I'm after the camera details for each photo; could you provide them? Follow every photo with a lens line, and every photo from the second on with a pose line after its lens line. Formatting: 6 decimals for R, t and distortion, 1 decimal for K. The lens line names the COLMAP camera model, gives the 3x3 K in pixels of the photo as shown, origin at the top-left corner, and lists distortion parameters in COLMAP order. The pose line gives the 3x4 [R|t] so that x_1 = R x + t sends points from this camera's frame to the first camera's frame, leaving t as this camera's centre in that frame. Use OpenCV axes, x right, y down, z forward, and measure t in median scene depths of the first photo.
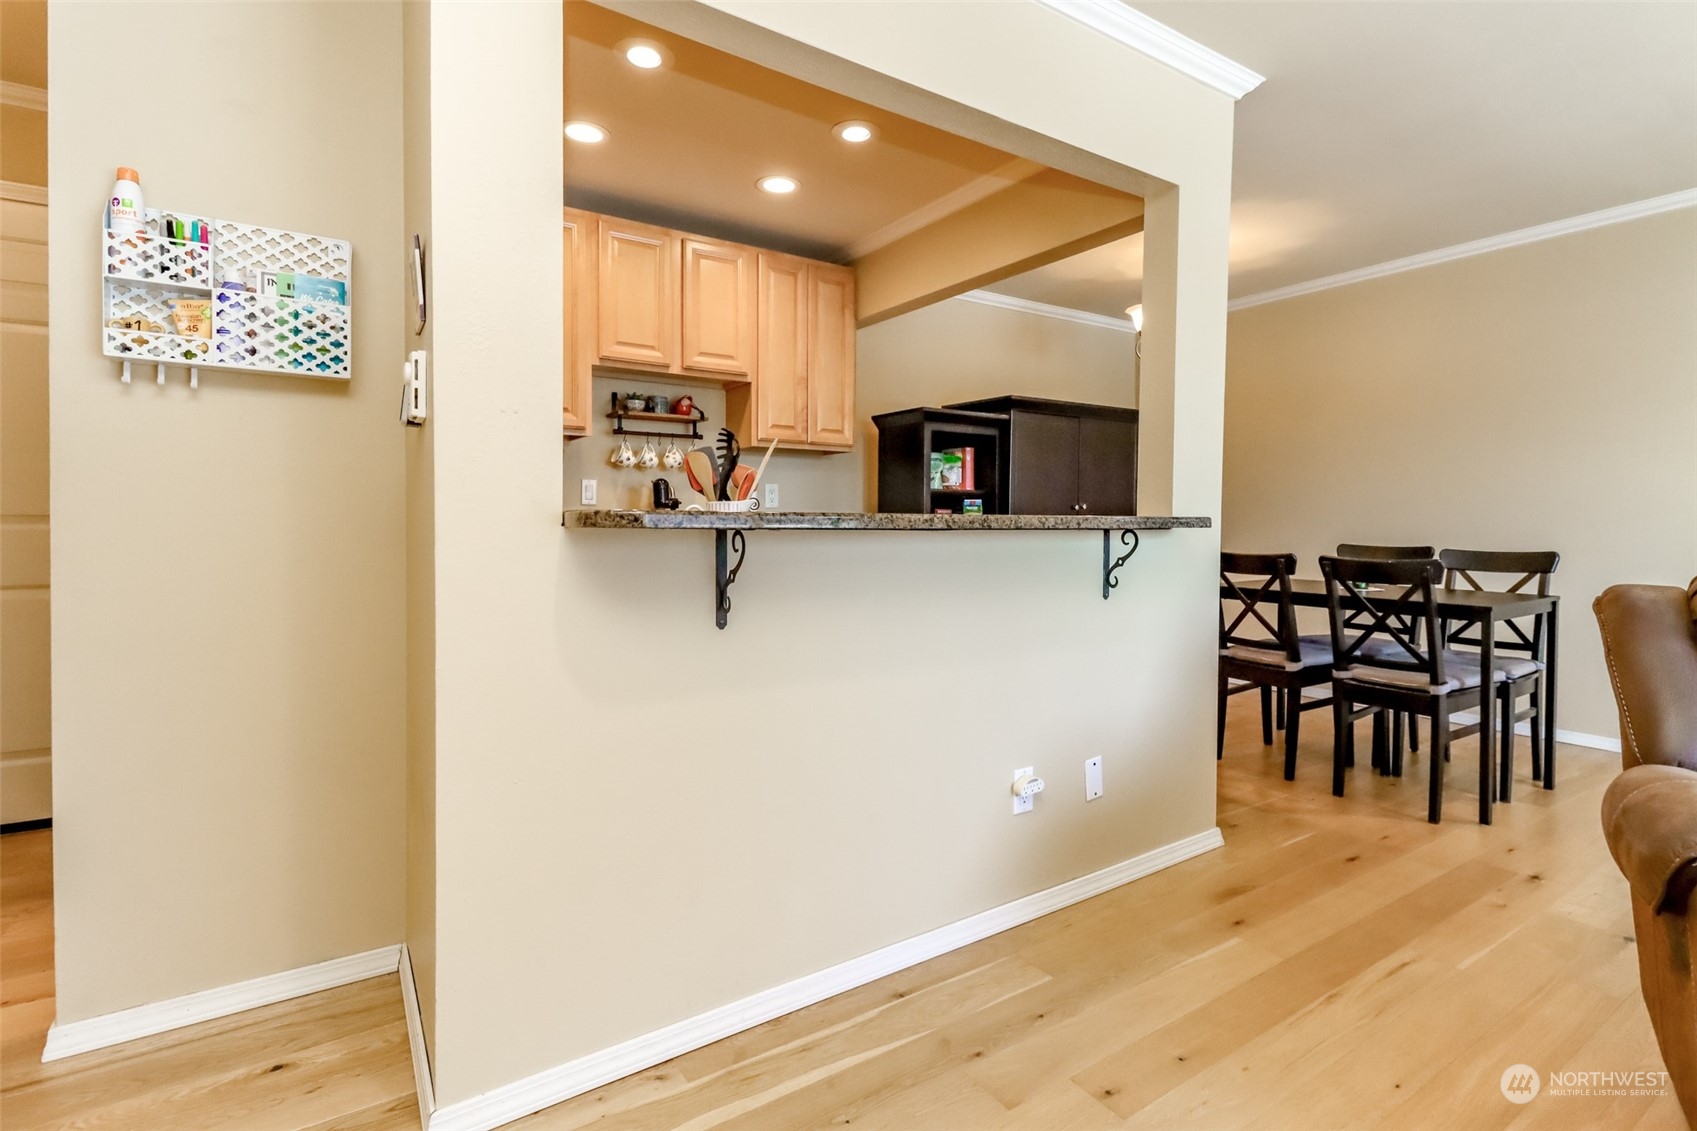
lens RADIAL K [[804.0, 0, 841.3], [0, 804.0, 520.6], [0, 0, 1]] dist [0.050648, 0.000019]
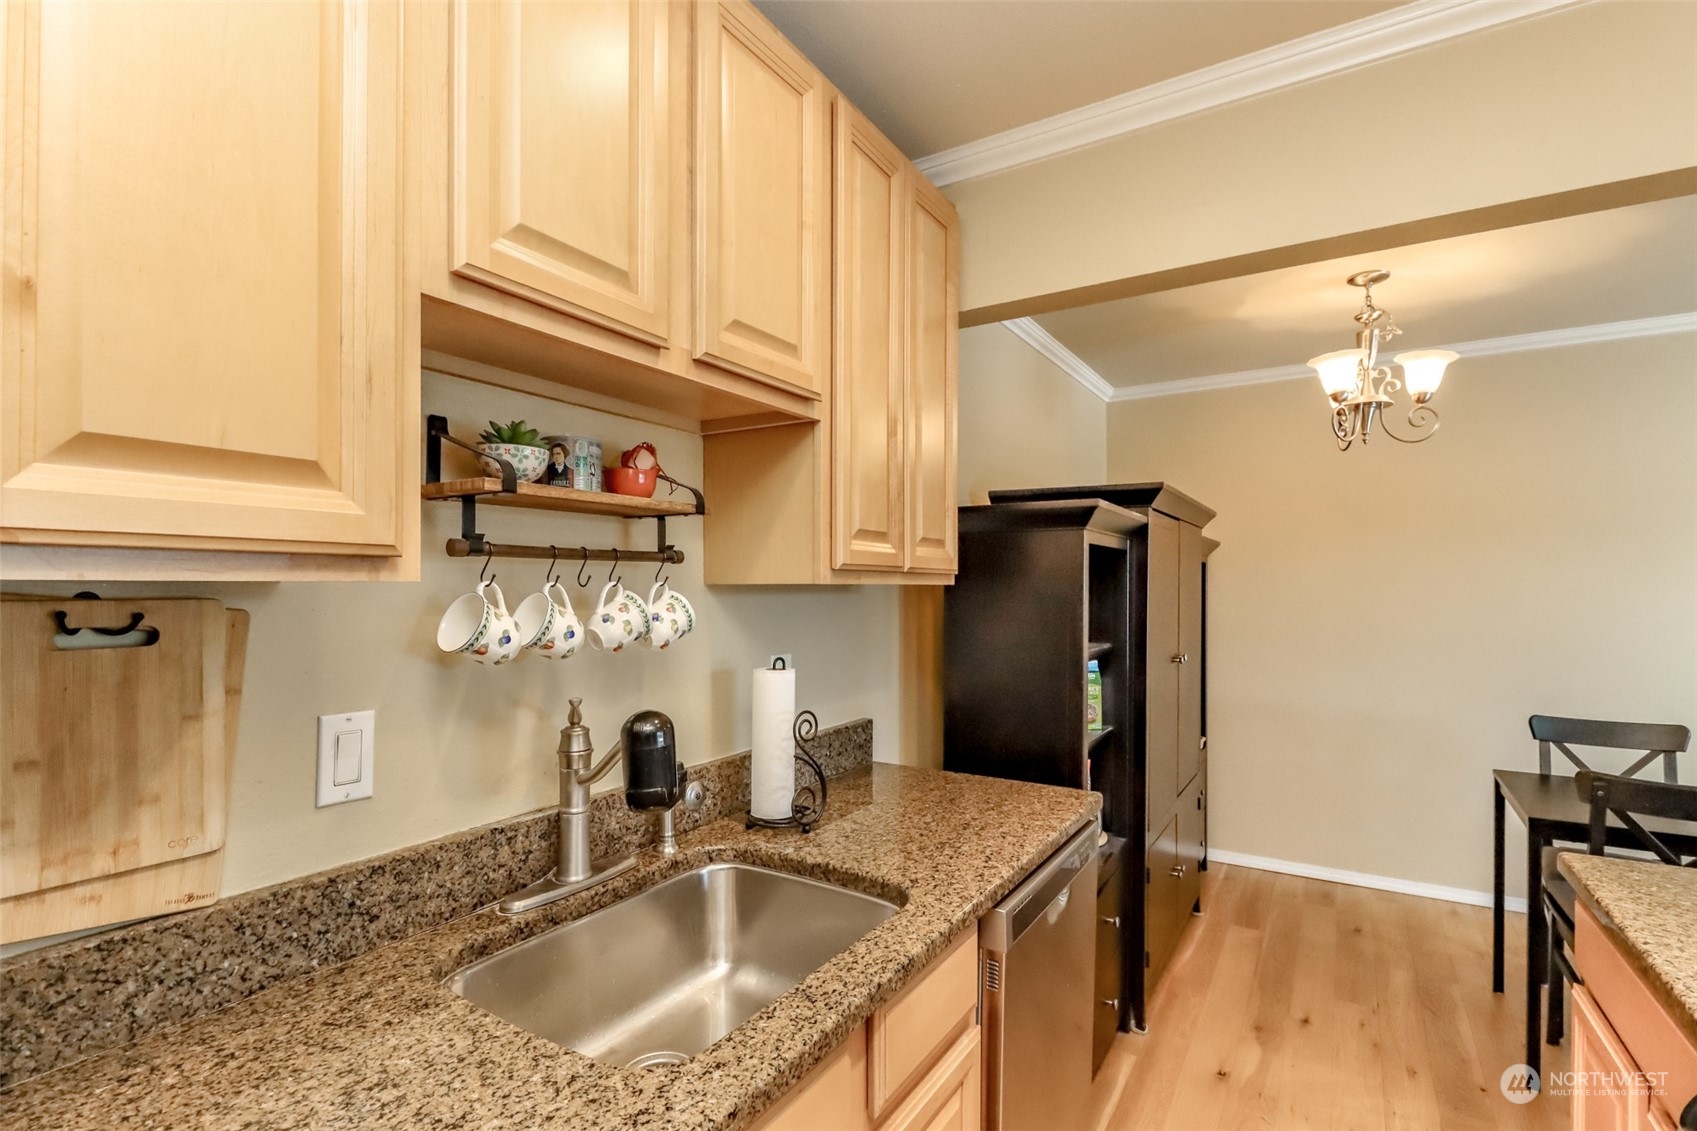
lens RADIAL K [[789.3, 0, 858.6], [0, 789.3, 582.9], [0, 0, 1]] dist [0.000043, -0.000251]
pose [[0.896749, -0.003706, 0.442525, -0.273327], [0.004579, 0.999989, -0.000905, -0.095352], [-0.442516, 0.002838, 0.896756, 0.668913]]
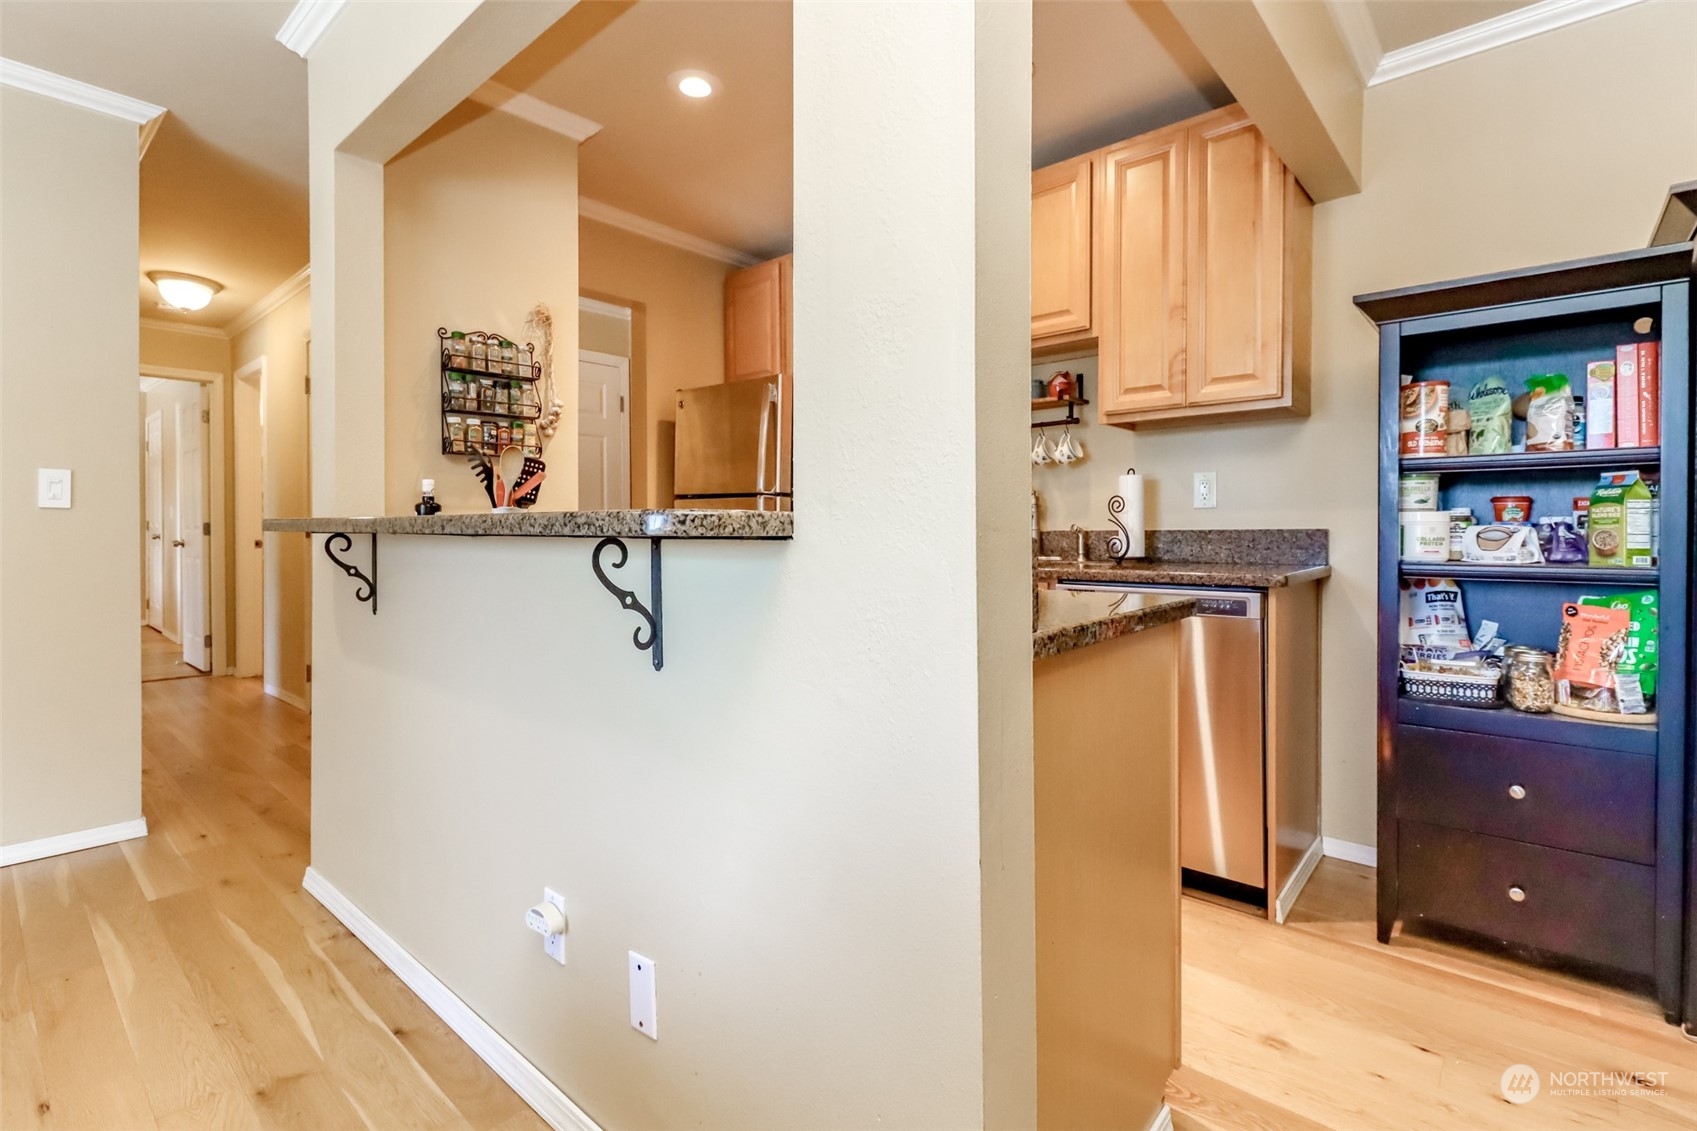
lens RADIAL K [[785.5, 0, 855.0], [0, 785.5, 543.8], [0, 0, 1]] dist [0.001207, 0.000074]
pose [[0.274701, 0.009469, -0.961483, 0.524347], [0.003555, 0.999935, 0.010863, 0.006268], [0.961523, -0.006402, 0.274650, 0.612891]]
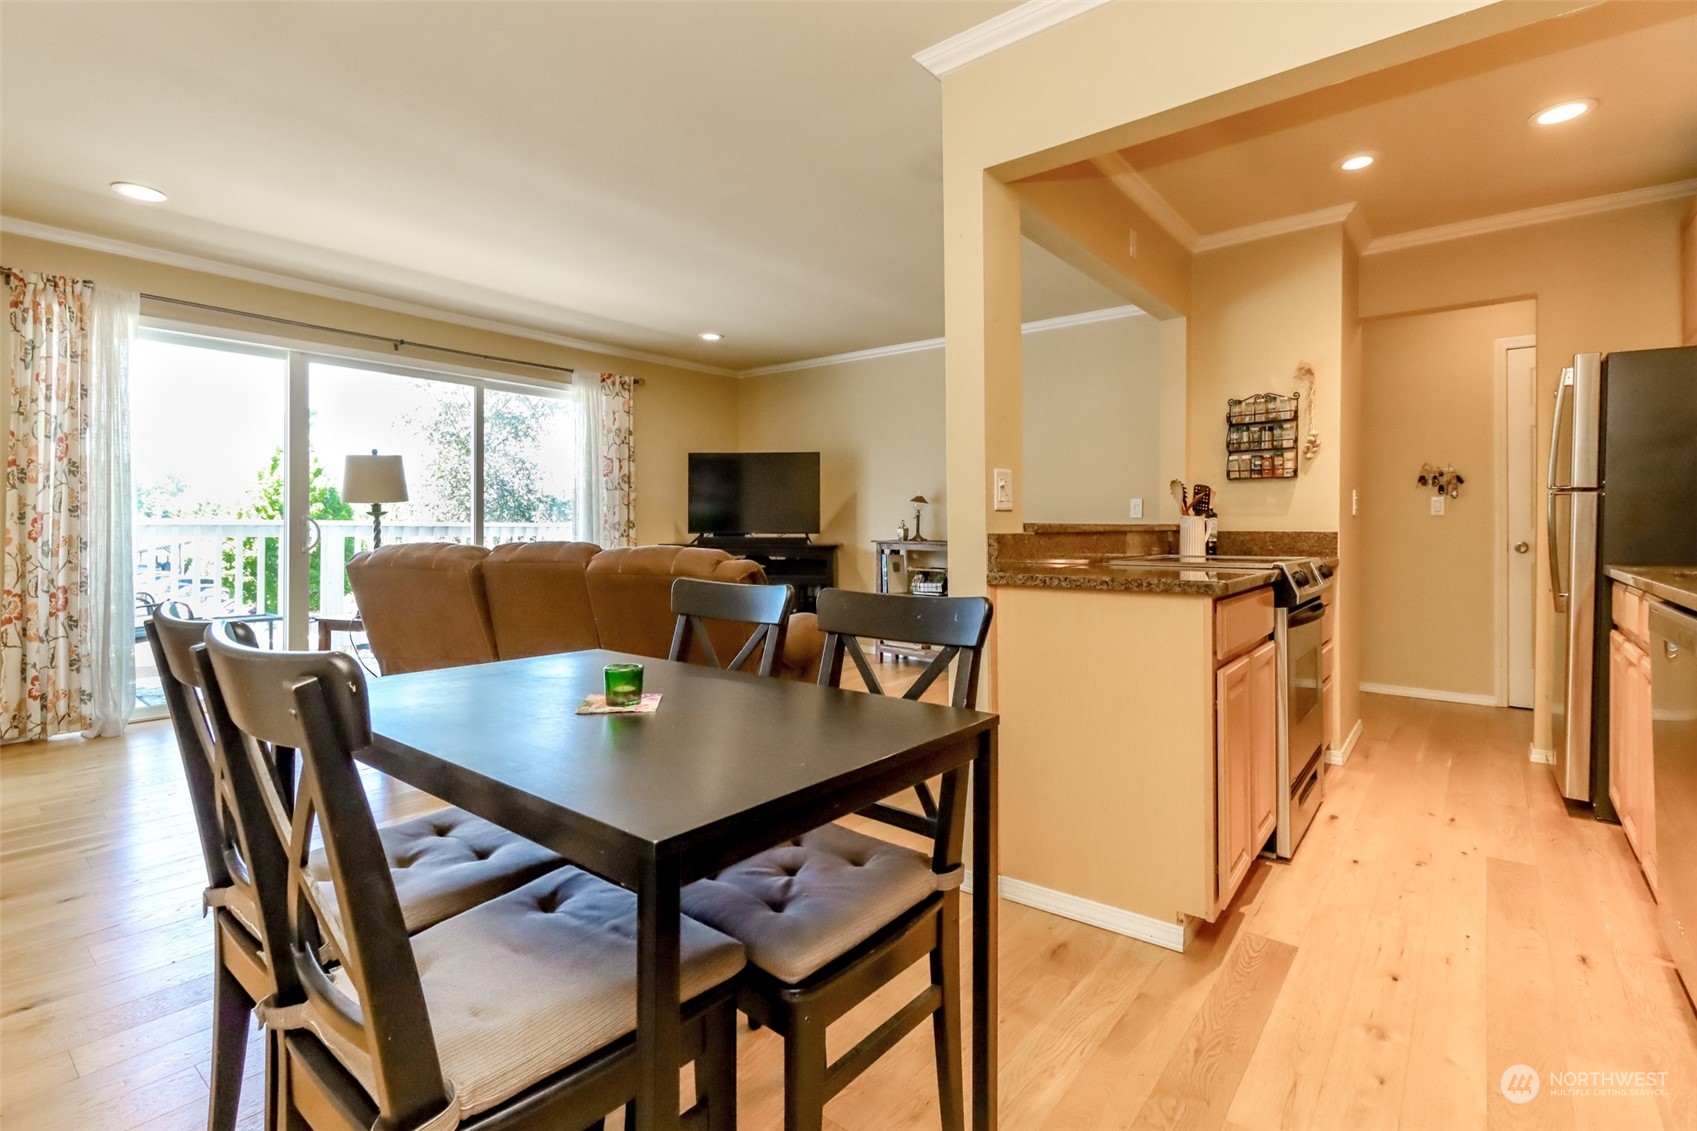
lens RADIAL K [[772.4, 0, 847.8], [0, 772.4, 521.3], [0, 0, 1]] dist [0.000078, 0.000133]
pose [[-0.952060, -0.006852, -0.305835, 0.579852], [-0.004204, 0.999948, -0.009316, 0.002159], [0.305883, -0.007583, -0.952039, 1.271767]]
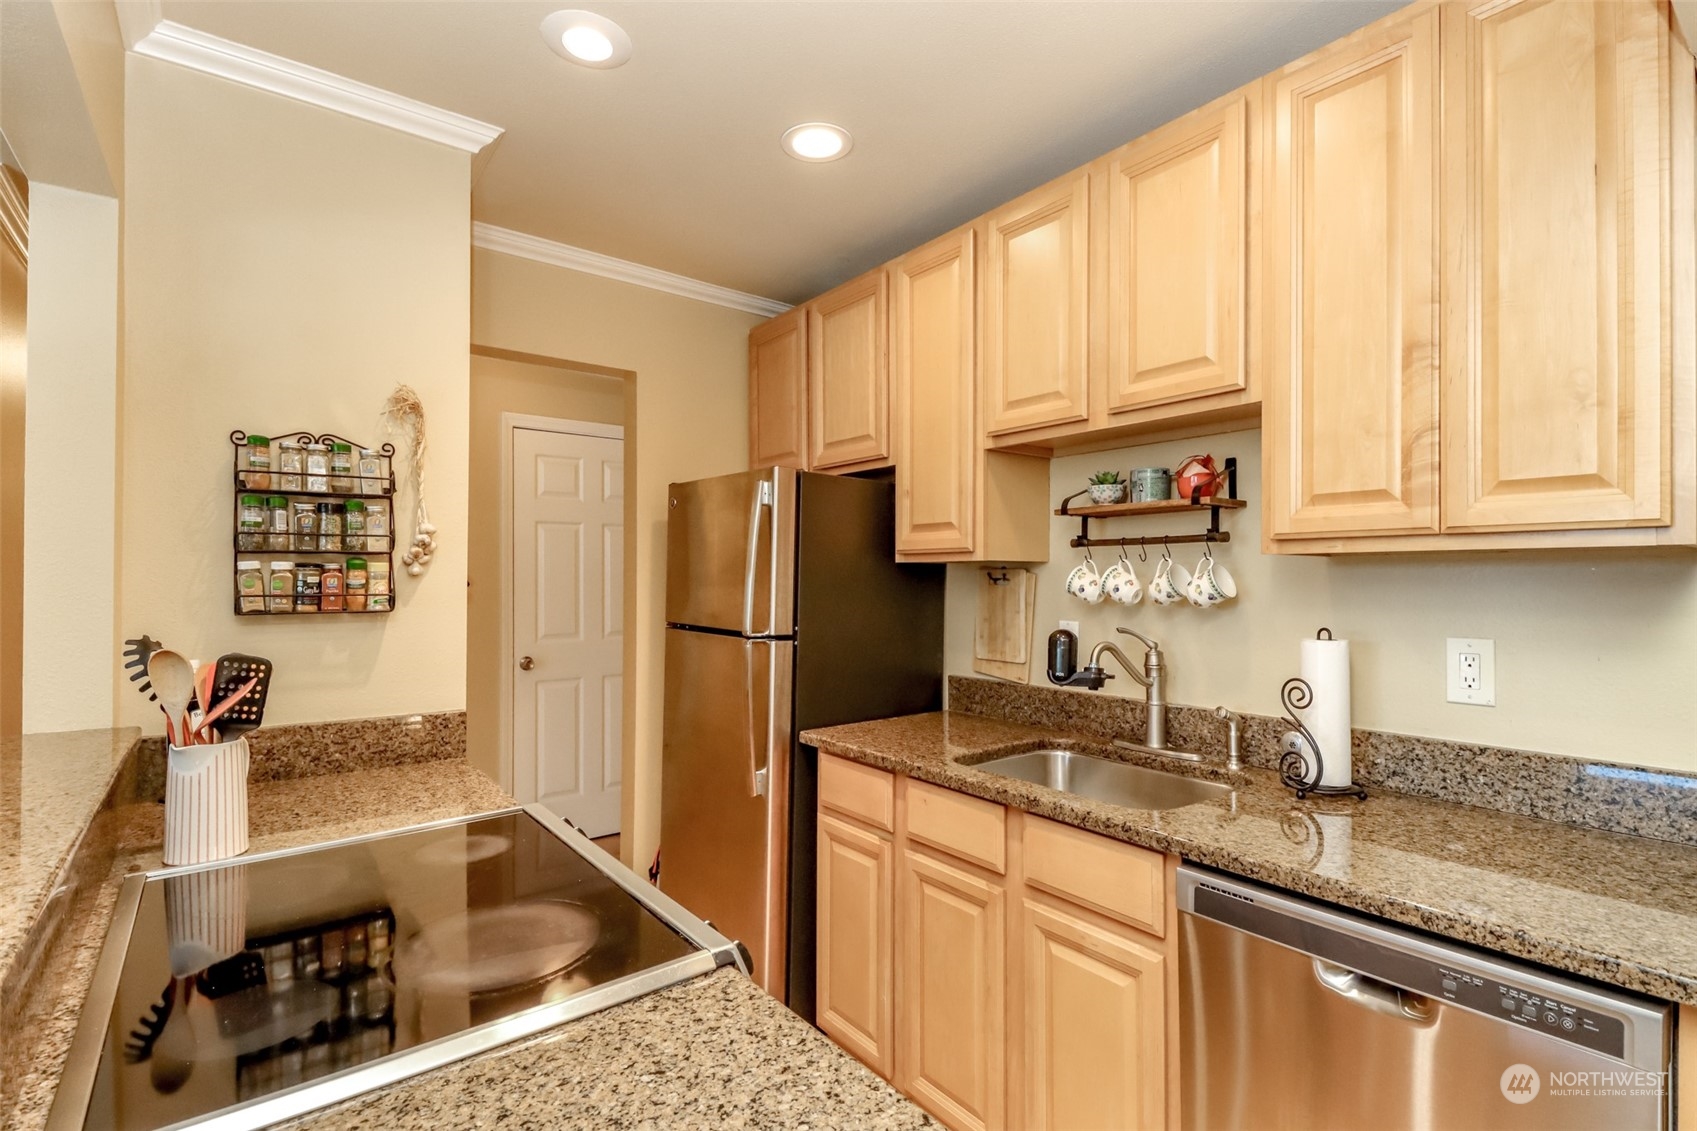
lens RADIAL K [[789.3, 0, 858.6], [0, 789.3, 582.9], [0, 0, 1]] dist [0.000043, -0.000251]
pose [[0.097134, -0.001964, -0.995269, 0.282501], [0.001999, 0.999996, -0.001779, -0.079934], [0.995269, -0.001817, 0.097137, 0.775800]]
